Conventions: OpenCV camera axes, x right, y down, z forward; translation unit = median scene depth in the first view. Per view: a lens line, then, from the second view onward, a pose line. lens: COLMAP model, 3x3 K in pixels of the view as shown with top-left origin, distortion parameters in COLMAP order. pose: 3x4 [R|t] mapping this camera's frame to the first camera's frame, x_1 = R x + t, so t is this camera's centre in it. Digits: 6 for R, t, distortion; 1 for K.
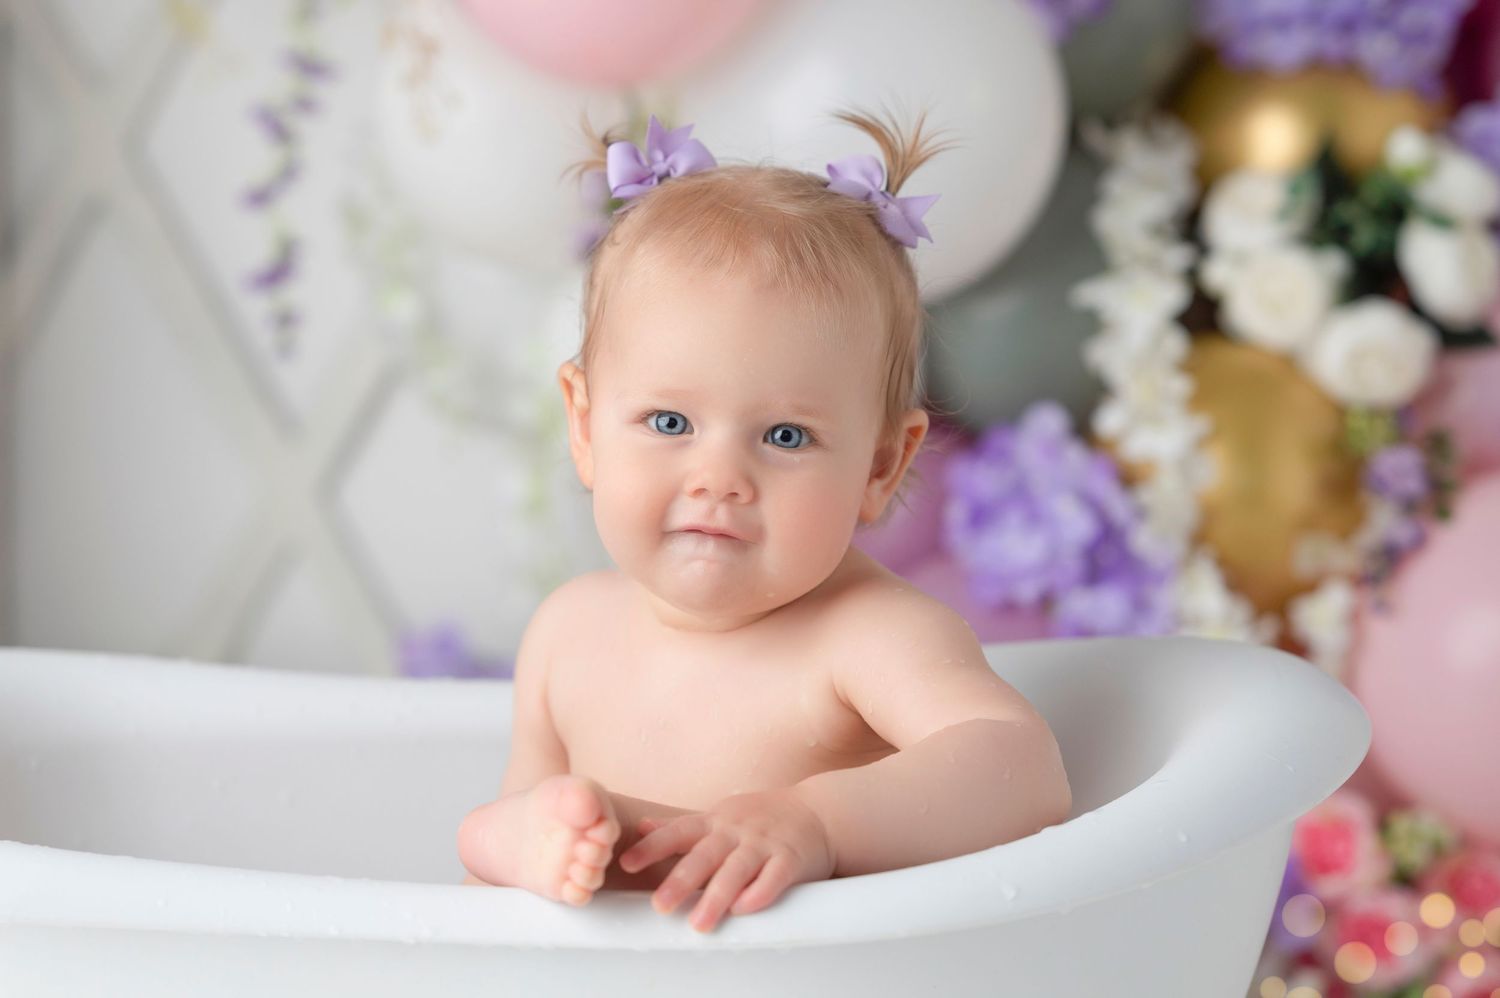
lens RADIAL K [[5149.0, 0, 749.8], [0, 5149.0, 555.6], [0, 0, 1]] dist [0.064460, -0.486072]
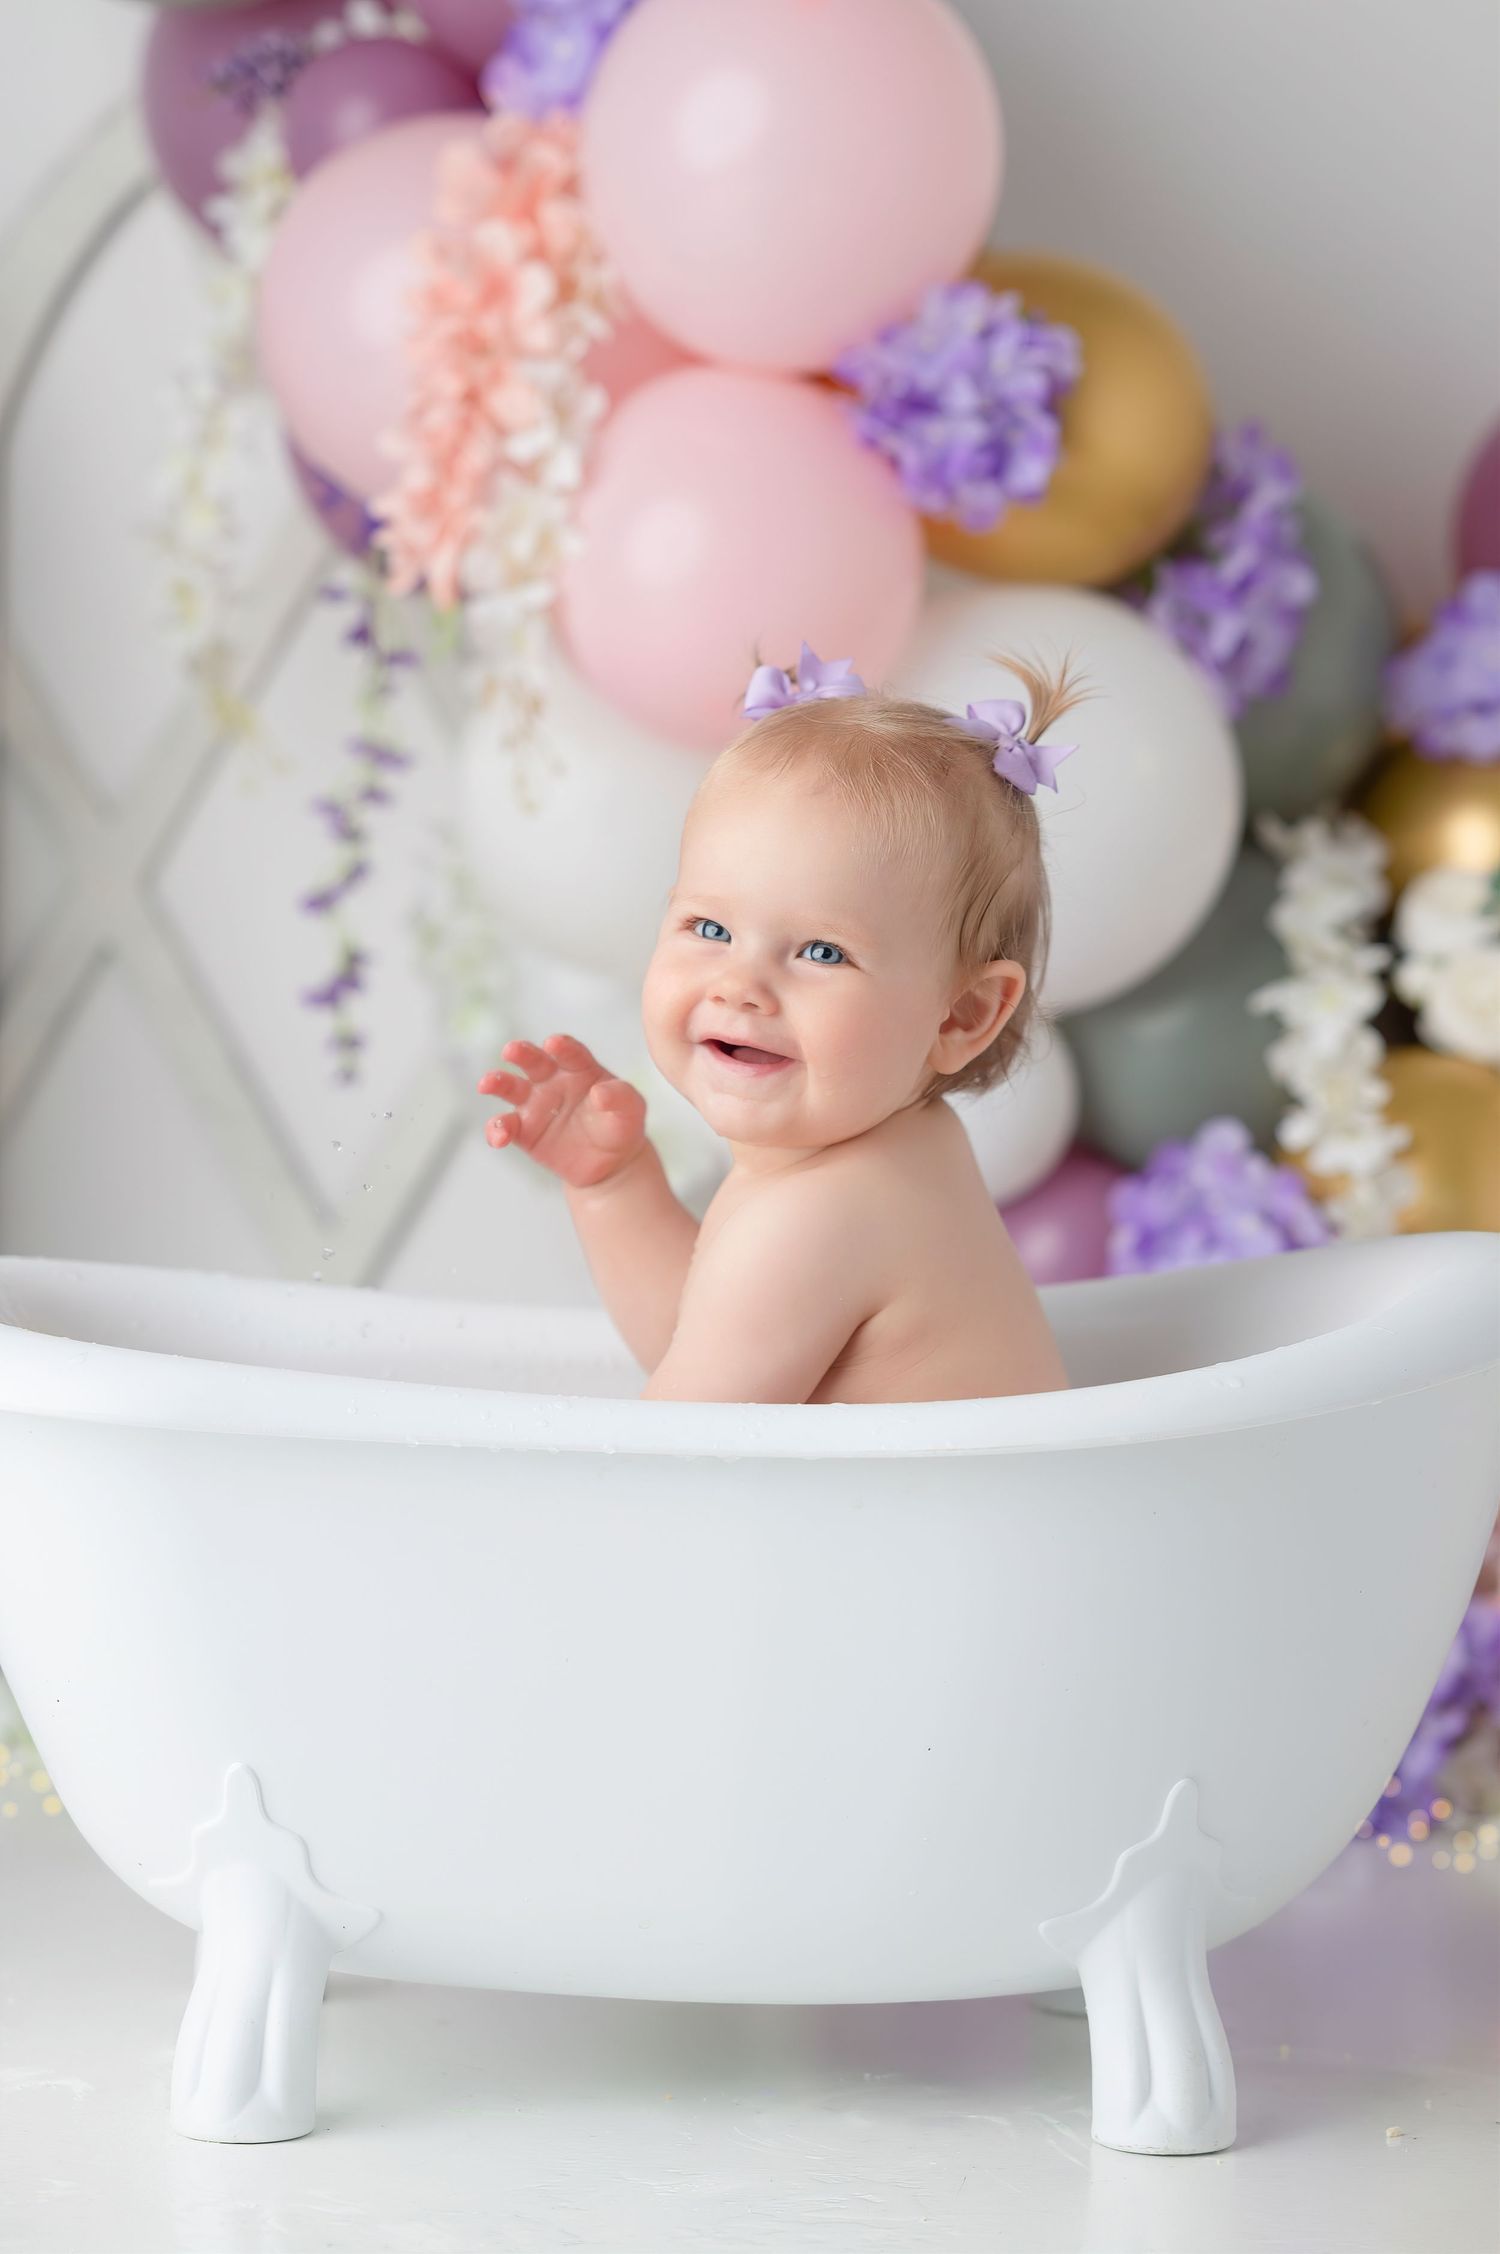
lens RADIAL K [[7544.2, 0, 825.0], [0, 7544.2, 882.9], [0, 0, 1]] dist [0.040563, -0.650515]
pose [[0.999693, 0.004197, 0.024411, -0.041867], [-0.000371, 0.987968, -0.154655, 0.129169], [-0.024766, 0.154598, 0.987667, -0.277704]]
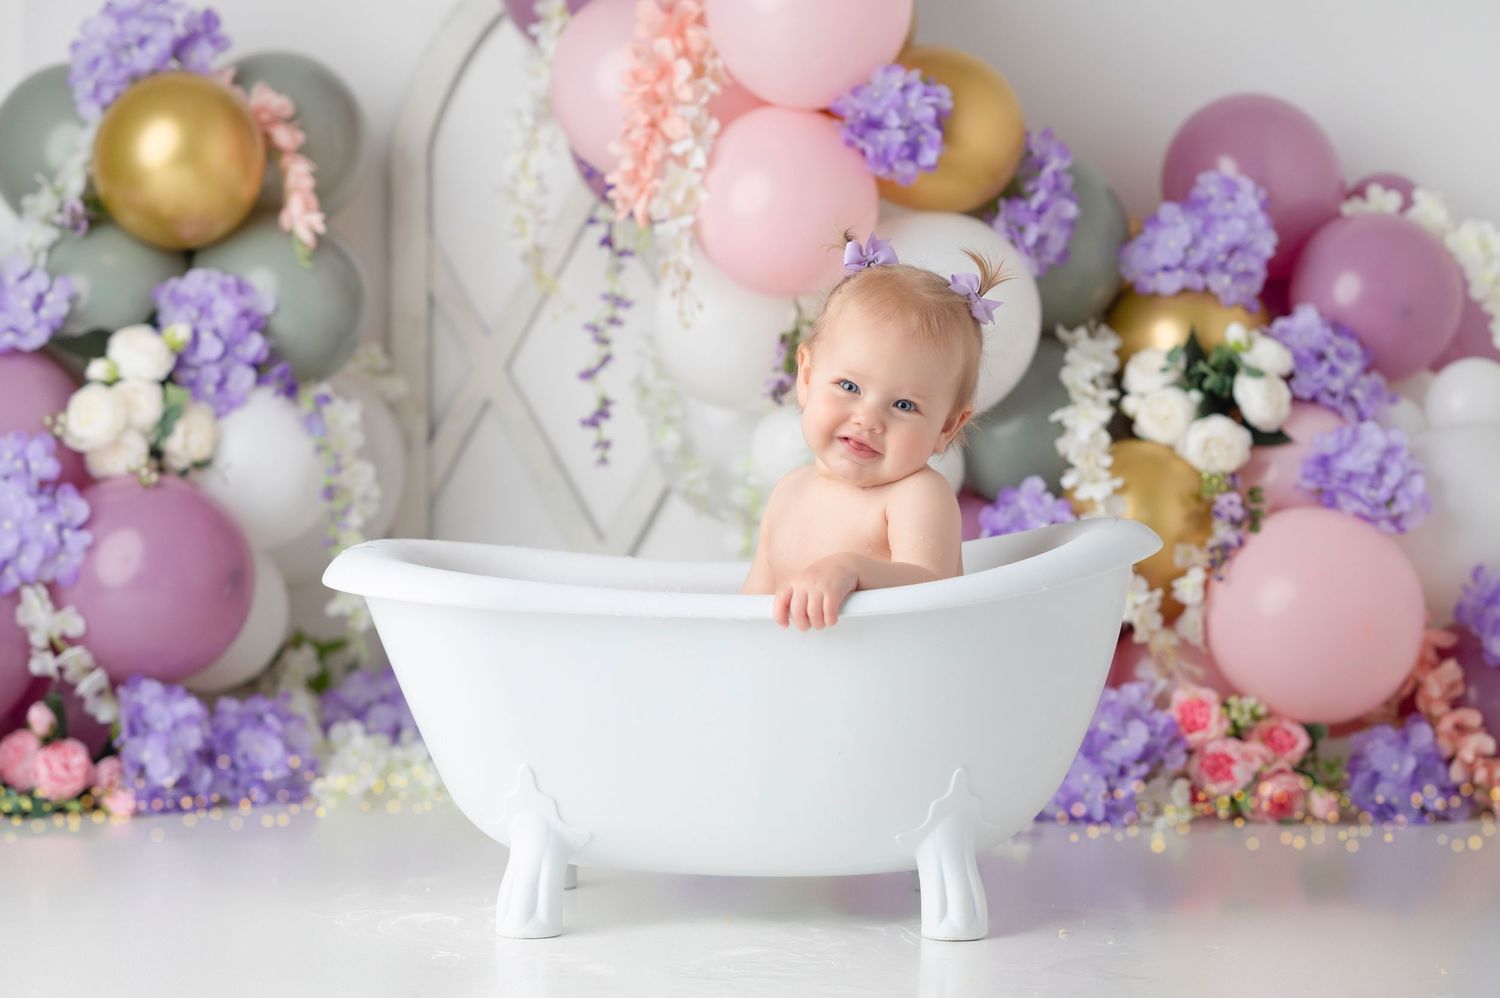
lens RADIAL K [[5020.5, 0, 889.0], [0, 5020.5, 339.1], [0, 0, 1]] dist [0.040563, -0.650515]
pose [[0.999898, -0.010807, -0.009290, 0.024031], [0.009140, 0.986445, -0.163835, 0.205530], [0.010935, 0.163734, 0.986444, -0.709331]]
